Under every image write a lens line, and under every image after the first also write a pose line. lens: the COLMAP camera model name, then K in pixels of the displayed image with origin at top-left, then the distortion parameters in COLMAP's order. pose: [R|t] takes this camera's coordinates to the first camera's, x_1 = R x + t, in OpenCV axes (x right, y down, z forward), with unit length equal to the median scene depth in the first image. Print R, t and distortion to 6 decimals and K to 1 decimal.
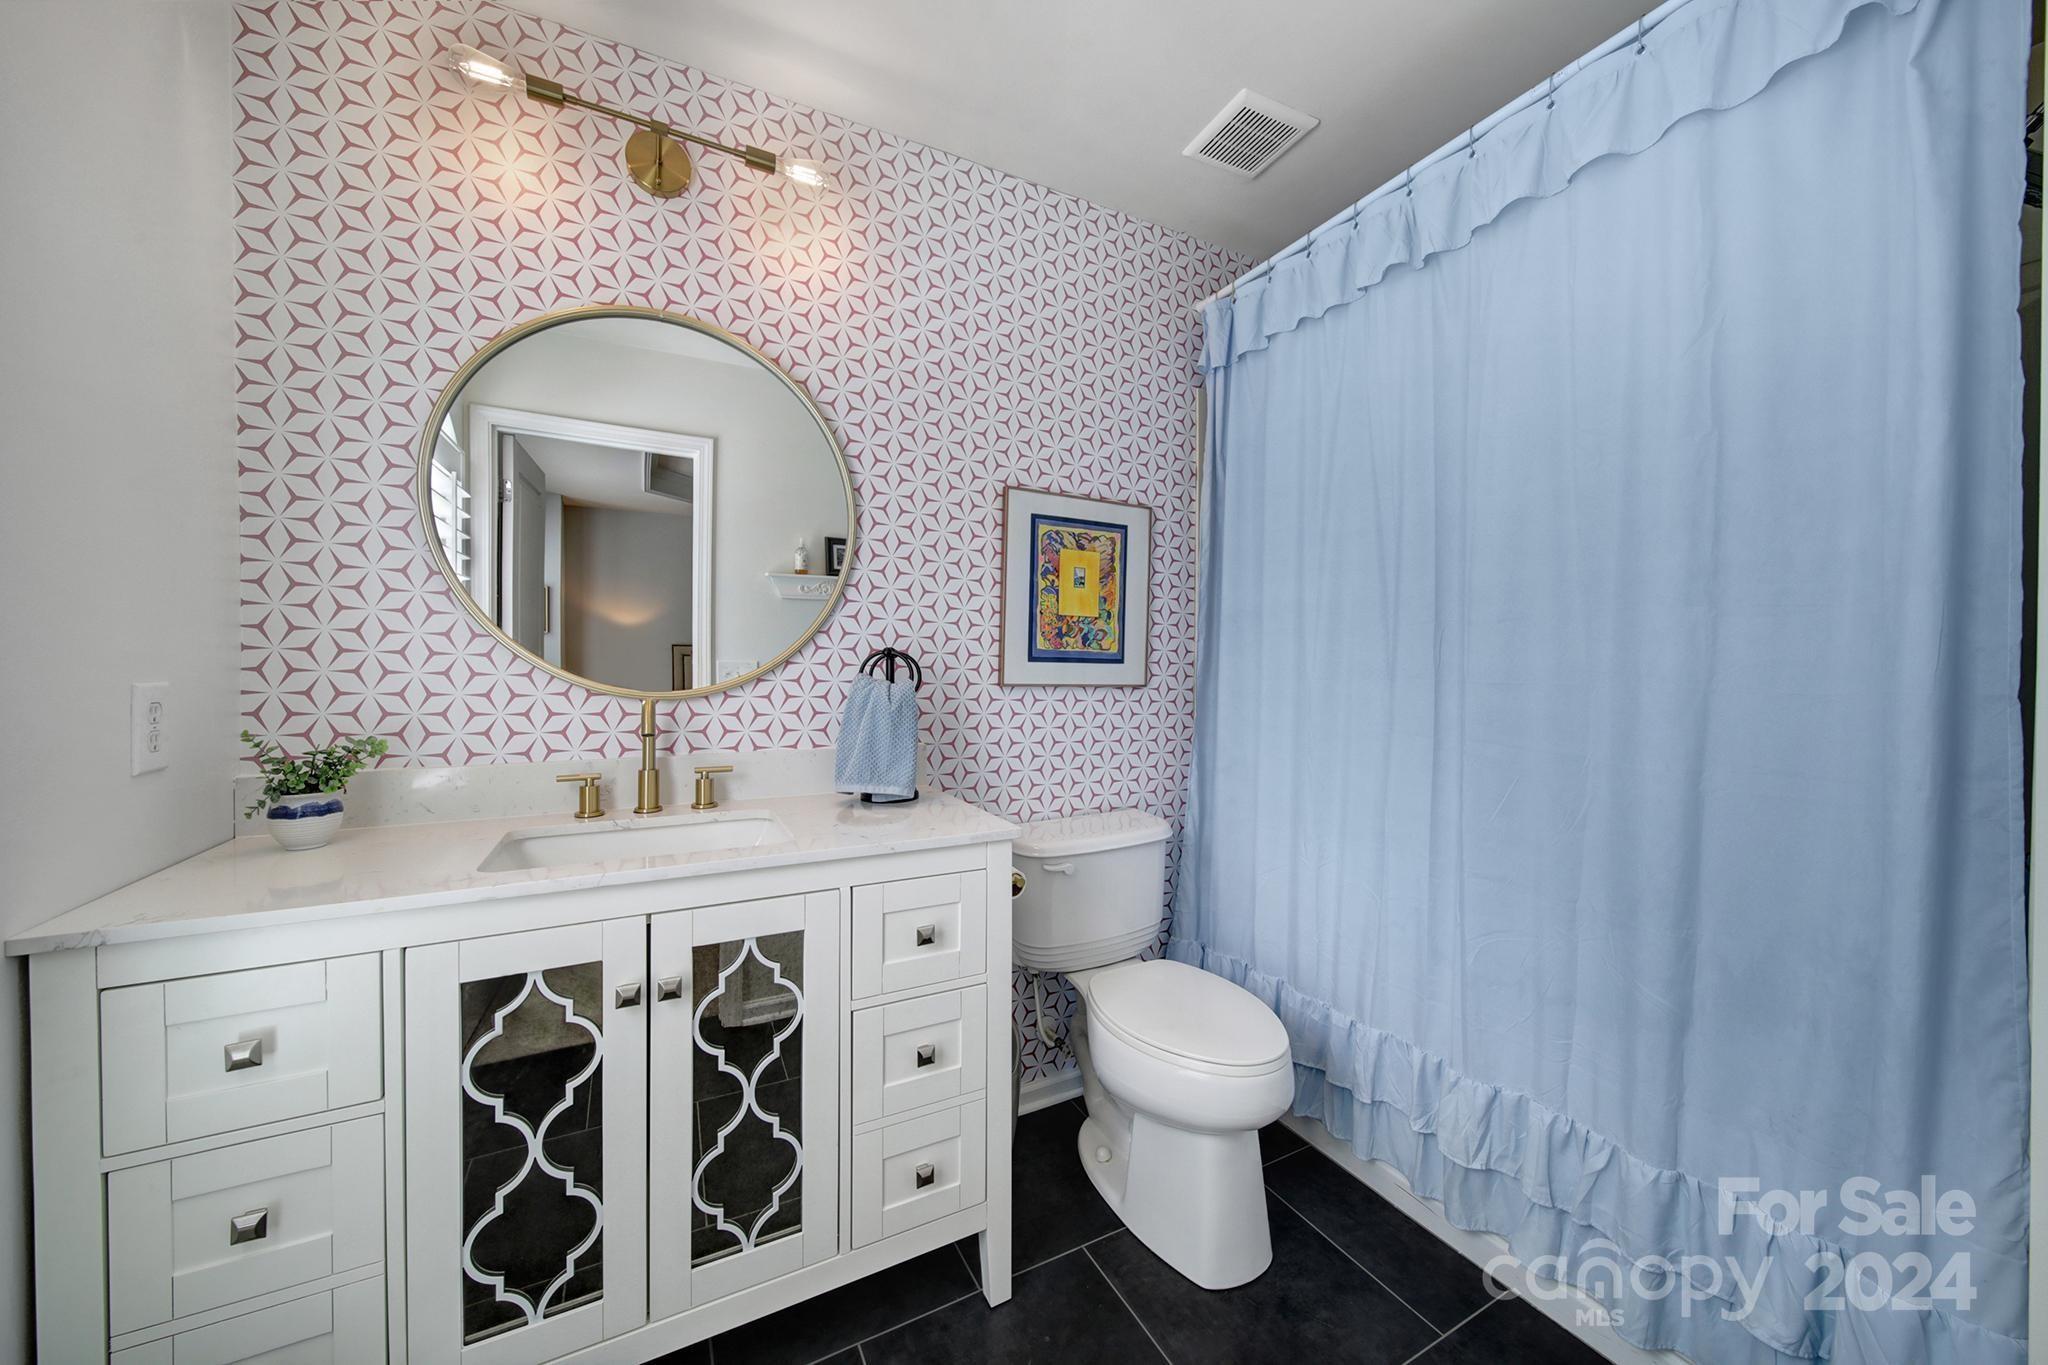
lens RADIAL K [[729.2, 0, 1027.7], [0, 729.2, 681.2], [0, 0, 1]] dist [0.000228, -0.001353]
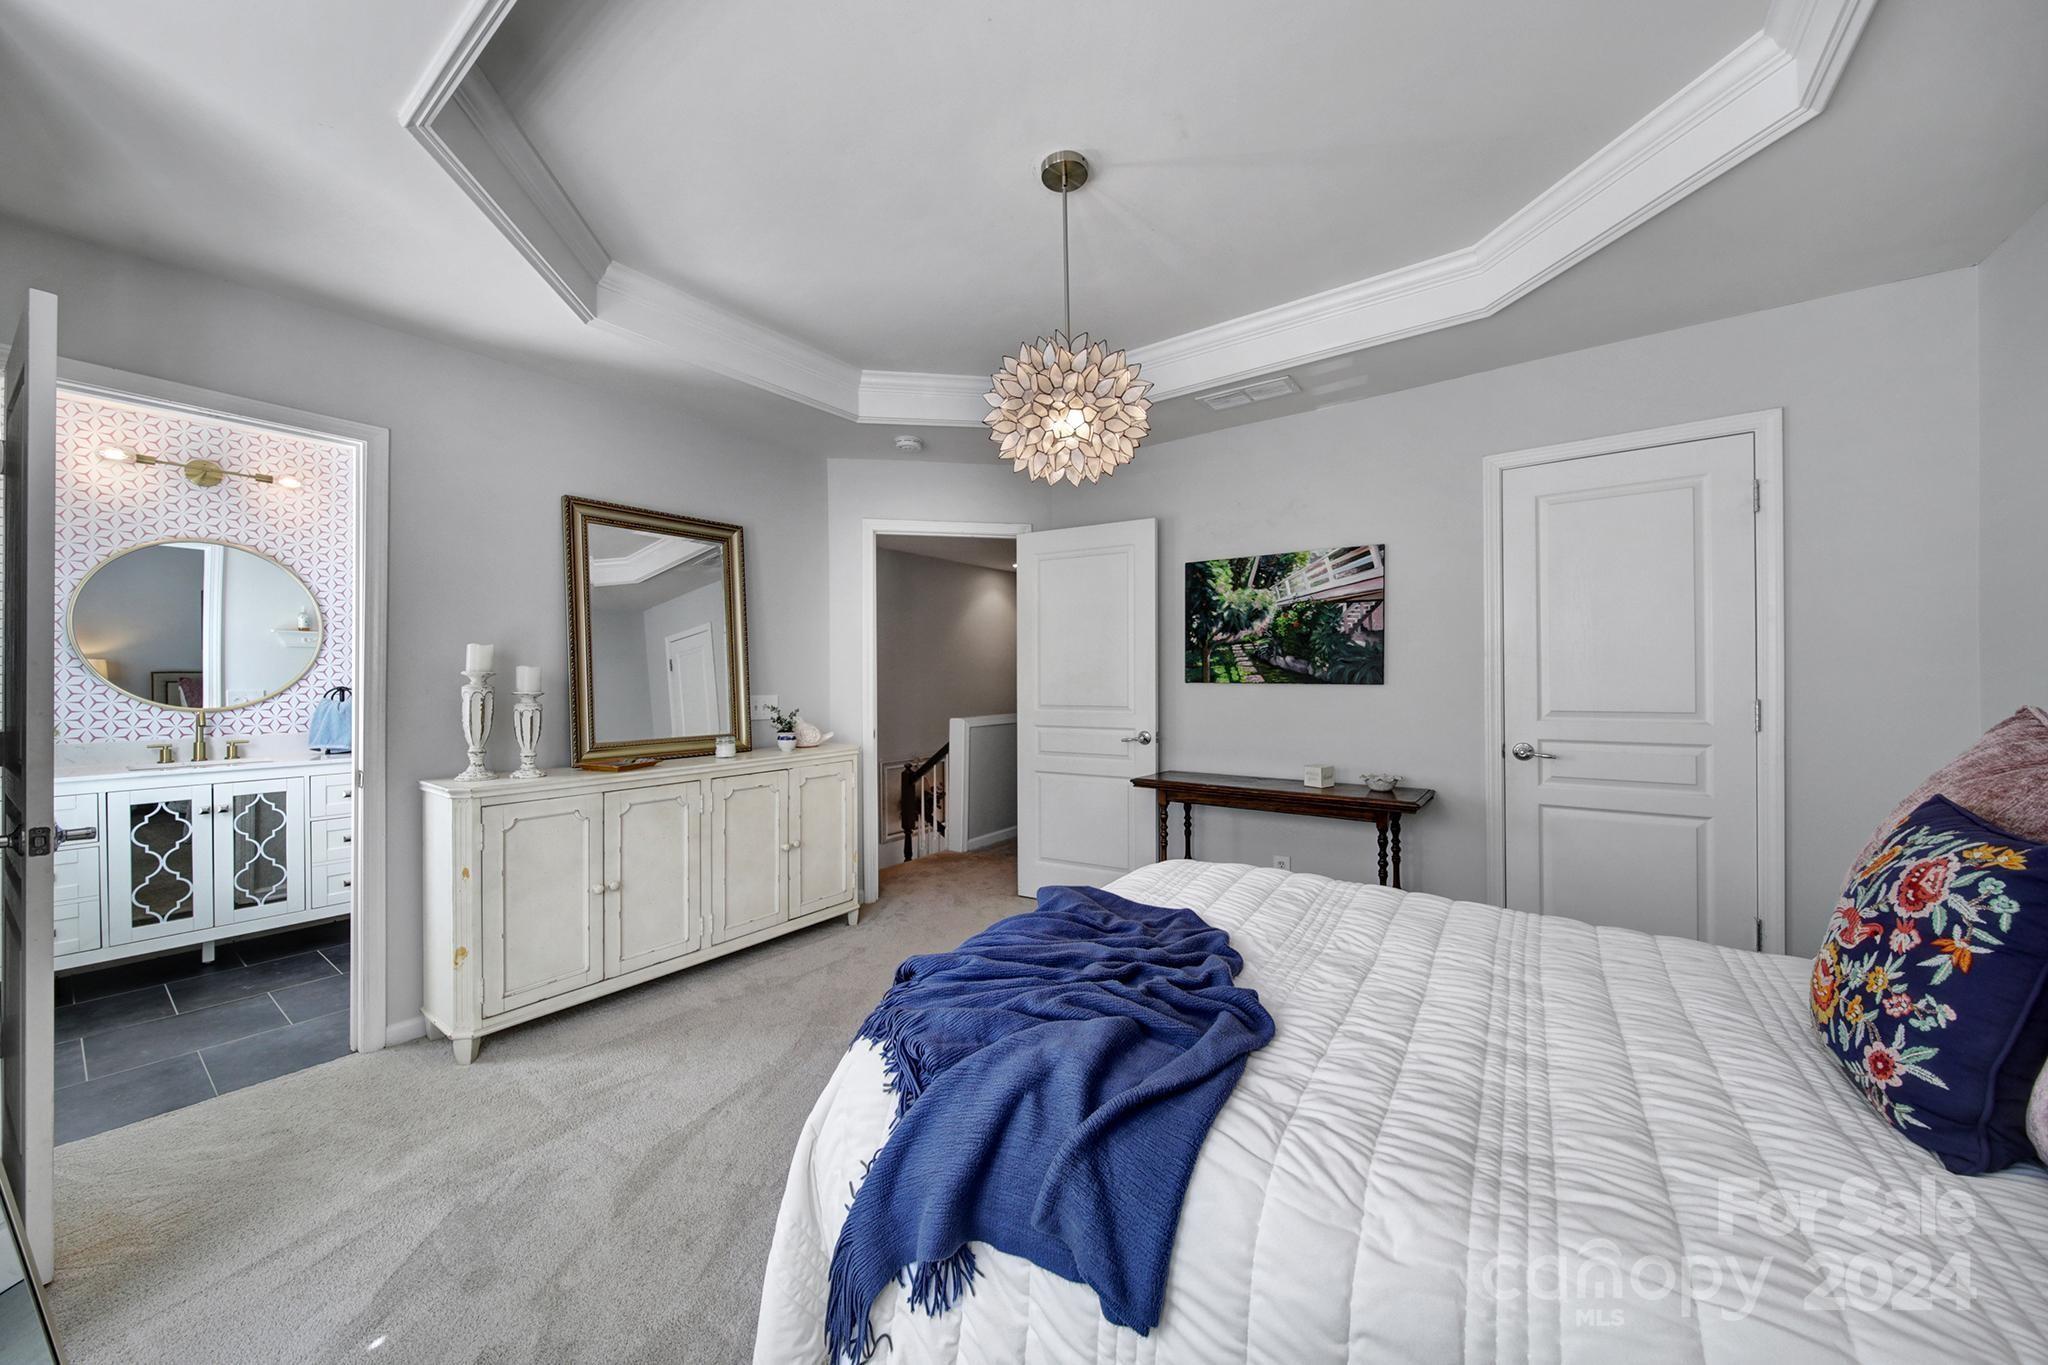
lens RADIAL K [[729.2, 0, 1018.4], [0, 729.2, 681.4], [0, 0, 1]] dist [0.000228, -0.001353]
pose [[0.901475, -0.013931, 0.432607, 0.841608], [0.023139, 0.999604, -0.016028, 0.028120], [-0.432212, 0.024459, 0.901440, -2.258695]]
